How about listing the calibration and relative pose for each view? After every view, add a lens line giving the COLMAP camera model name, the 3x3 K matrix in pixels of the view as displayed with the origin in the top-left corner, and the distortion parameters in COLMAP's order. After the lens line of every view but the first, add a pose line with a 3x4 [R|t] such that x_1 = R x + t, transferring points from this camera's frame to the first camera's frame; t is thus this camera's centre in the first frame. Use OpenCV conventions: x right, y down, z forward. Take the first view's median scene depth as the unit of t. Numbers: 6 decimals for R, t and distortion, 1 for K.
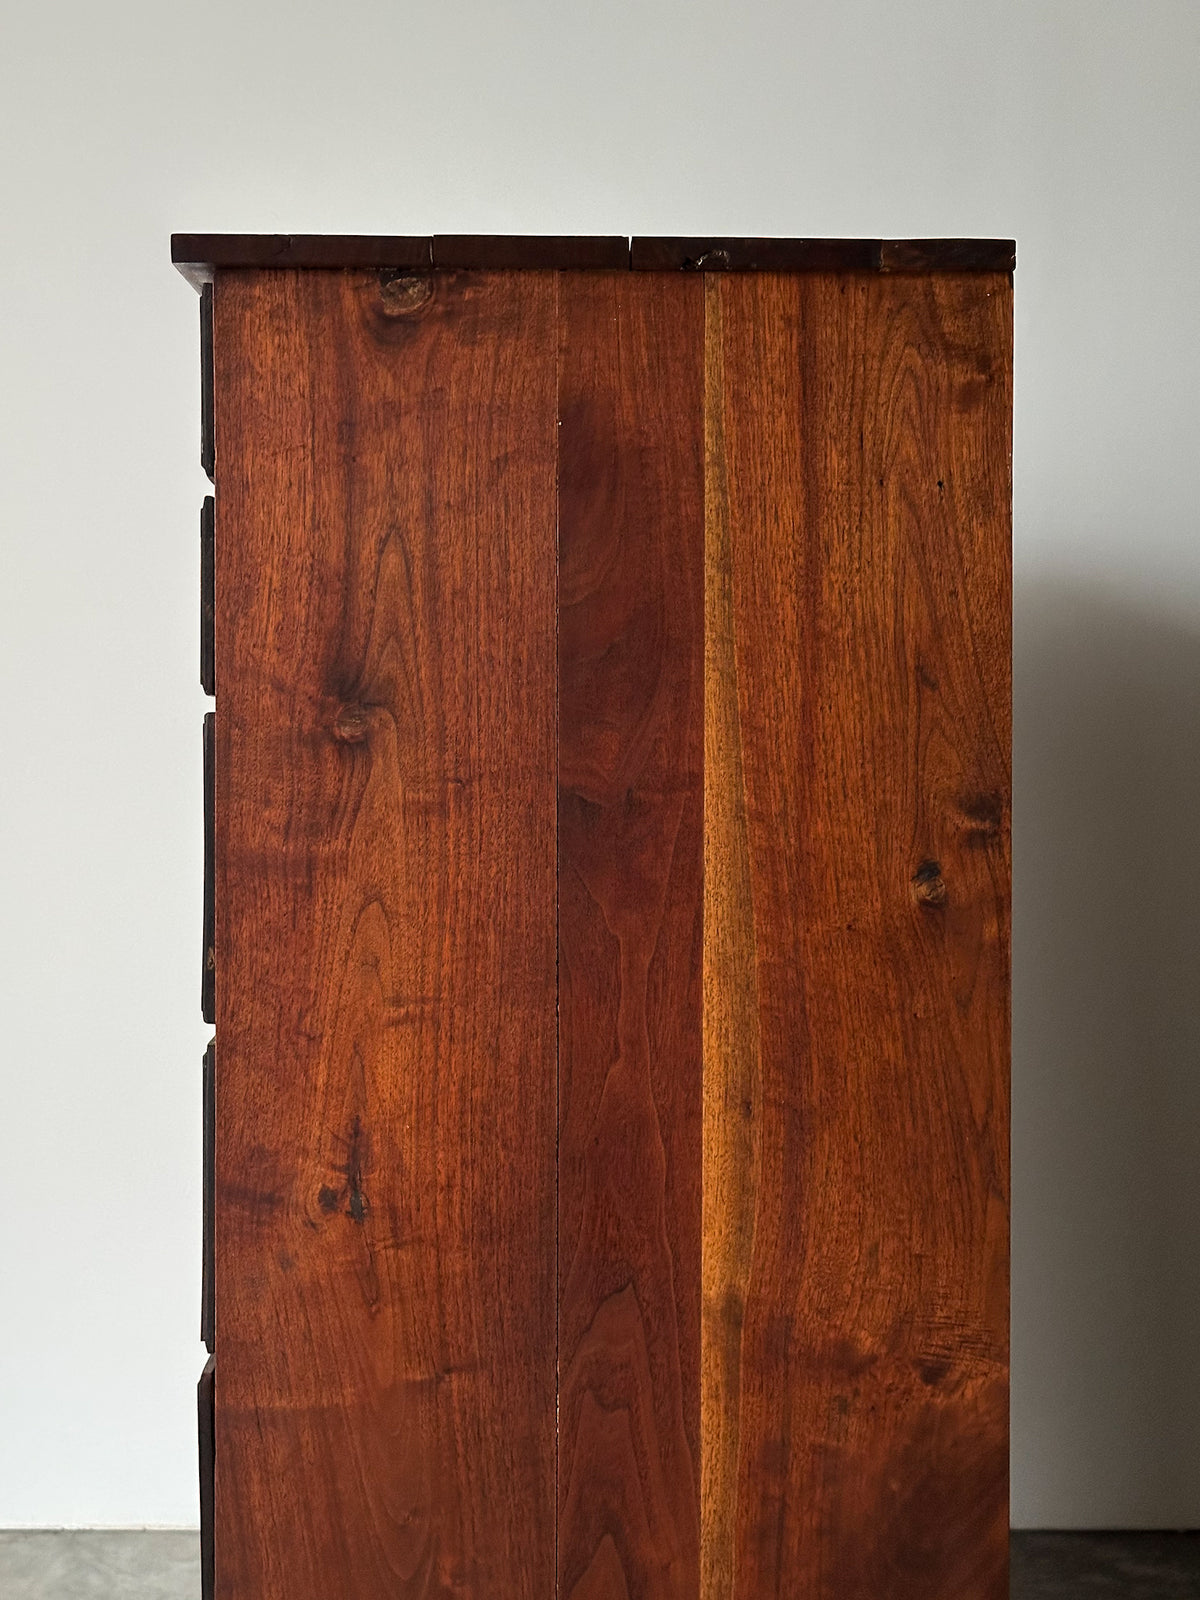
lens RADIAL K [[2468.1, 0, 614.8], [0, 2468.1, 810.7], [0, 0, 1]] dist [0.031410, 0.000000]
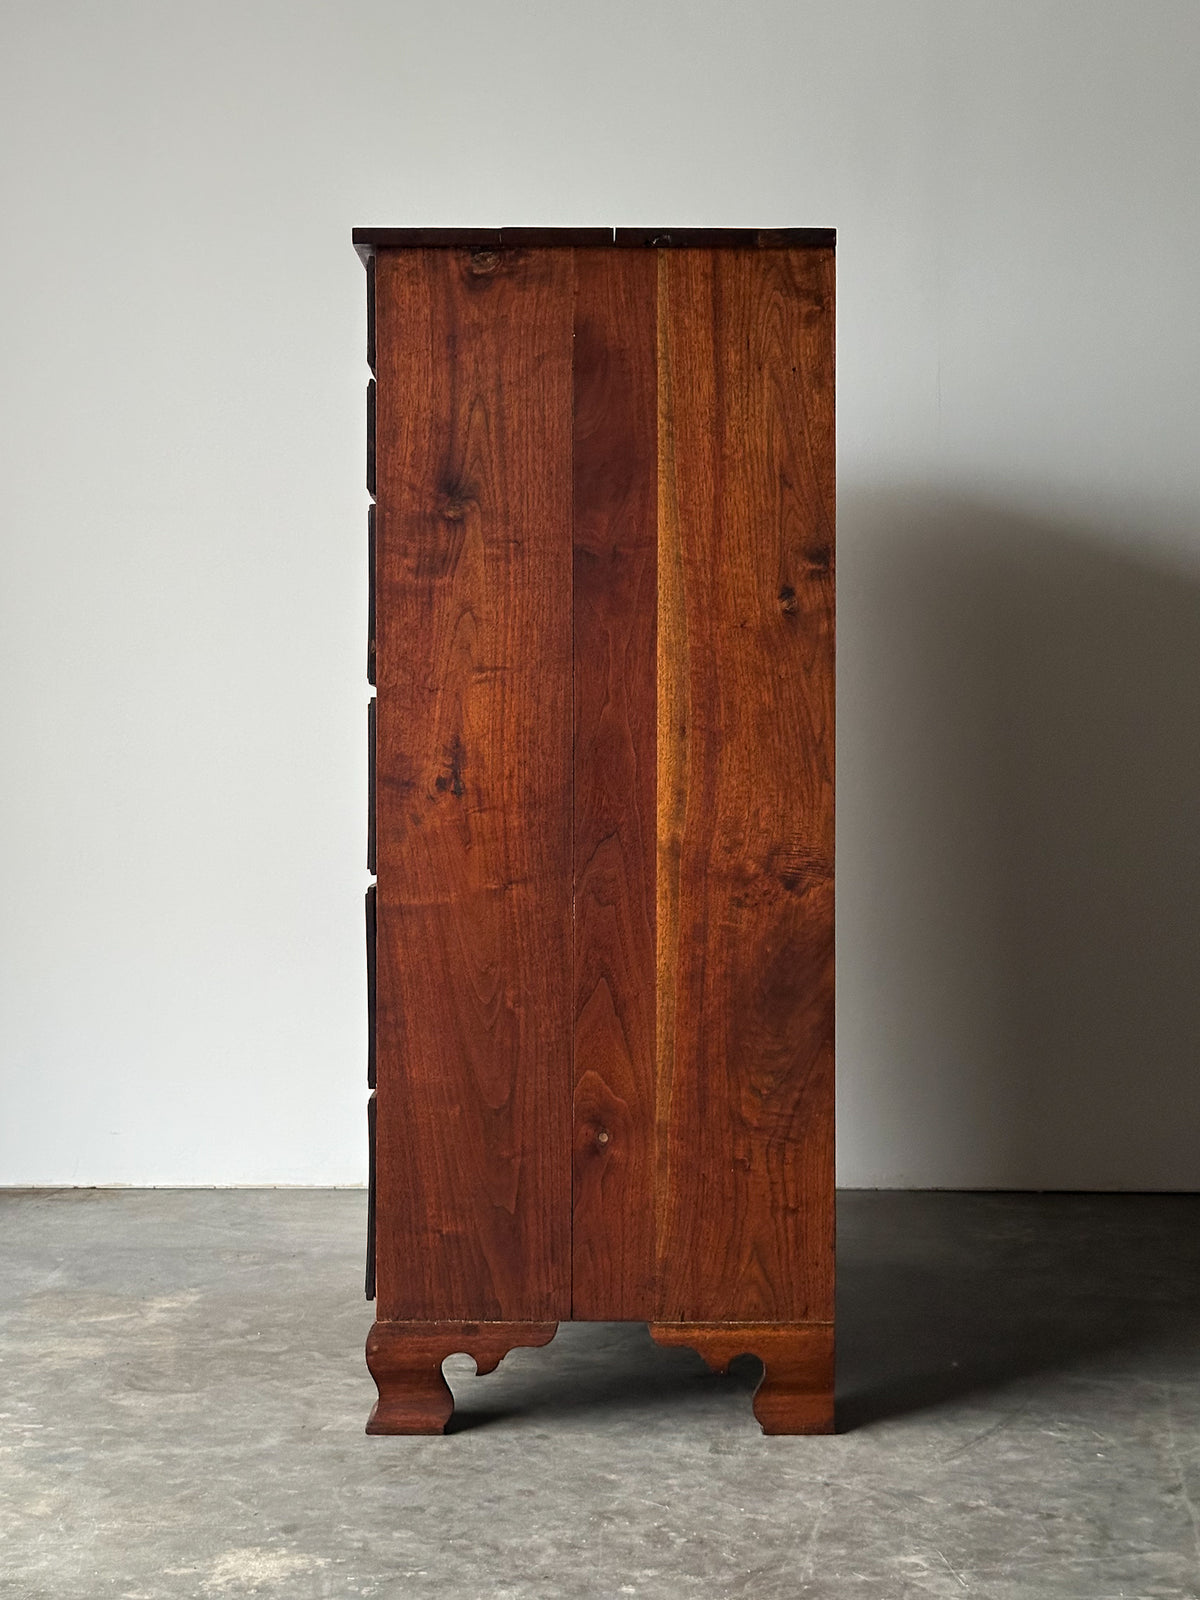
lens RADIAL K [[2468.1, 0, 594.7], [0, 2468.1, 809.5], [0, 0, 1]] dist [0.031410, 0.000000]
pose [[0.999788, -0.002056, -0.020505, 0.027114], [0.001853, 0.999949, -0.009882, 0.192615], [0.020525, 0.009842, 0.999741, -0.729562]]
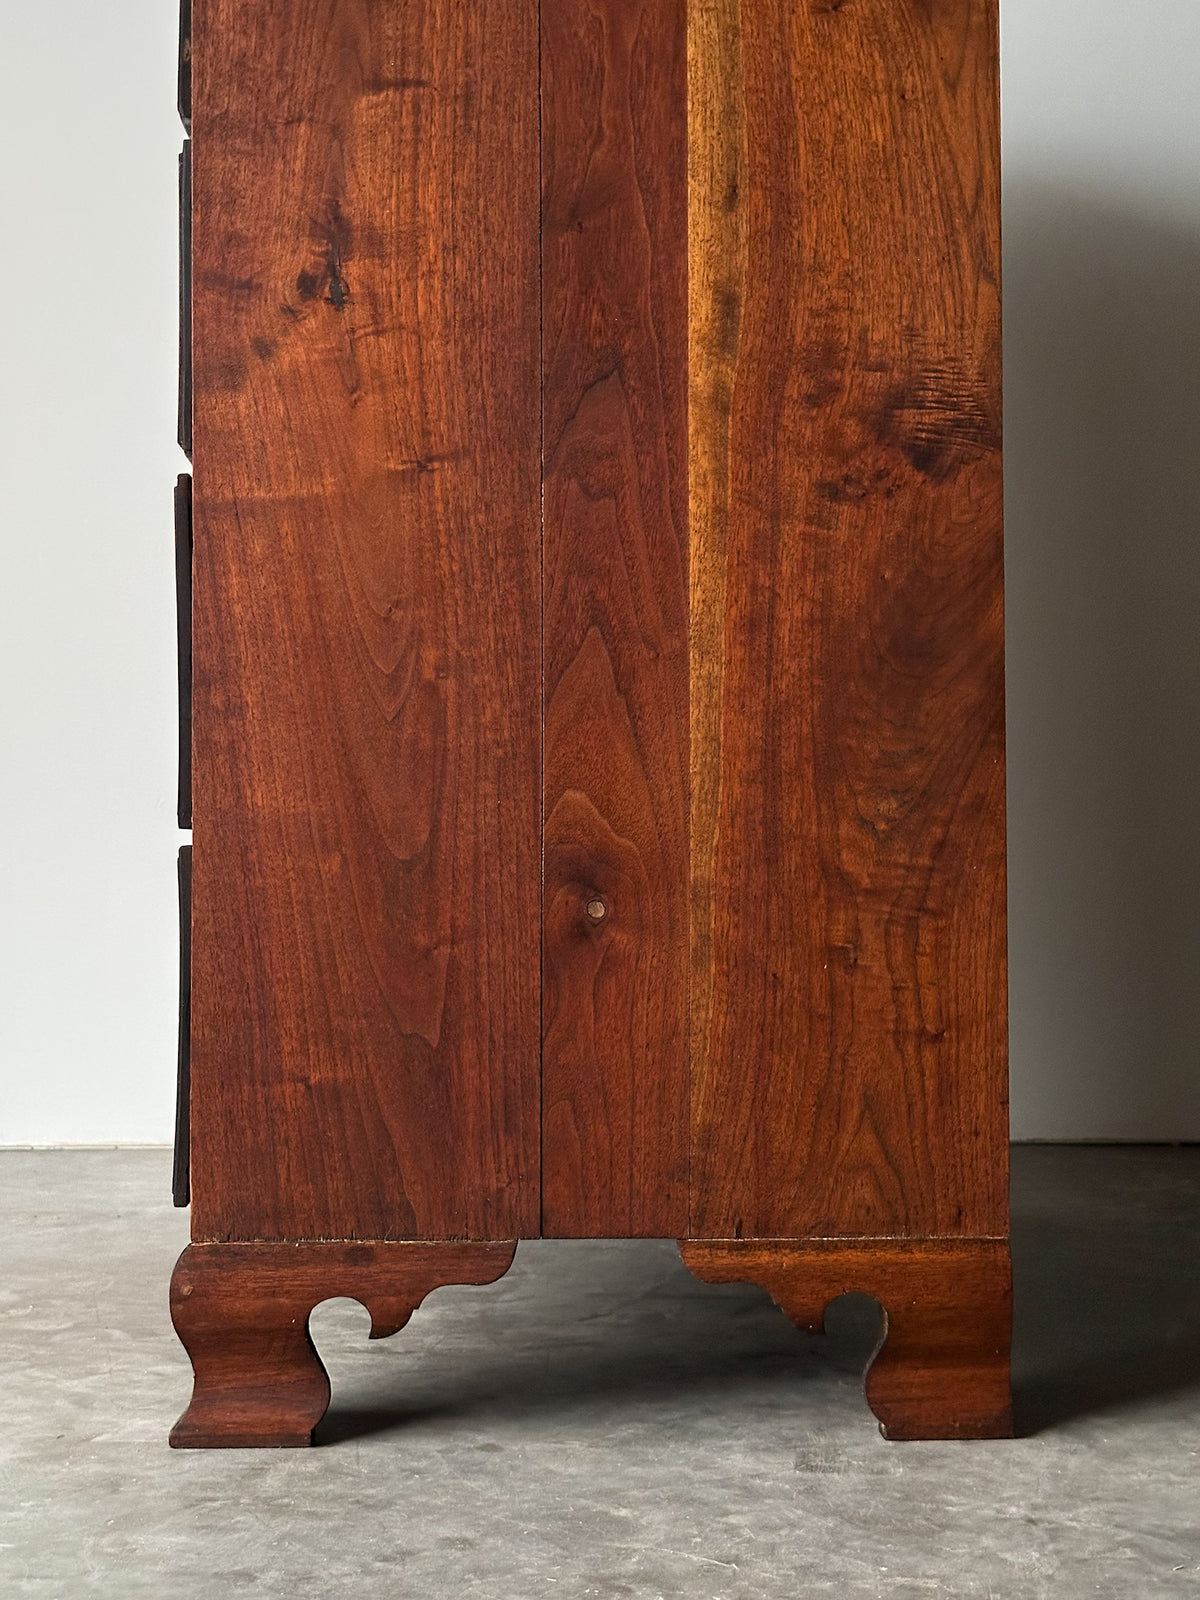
lens RADIAL K [[2468.1, 0, 606.7], [0, 2468.1, 790.5], [0, 0, 1]] dist [0.031410, 0.000000]
pose [[0.999956, -0.006824, 0.006514, -0.004839], [0.007170, 0.998476, -0.054721, 0.412144], [-0.006131, 0.054765, 0.998480, 0.029902]]
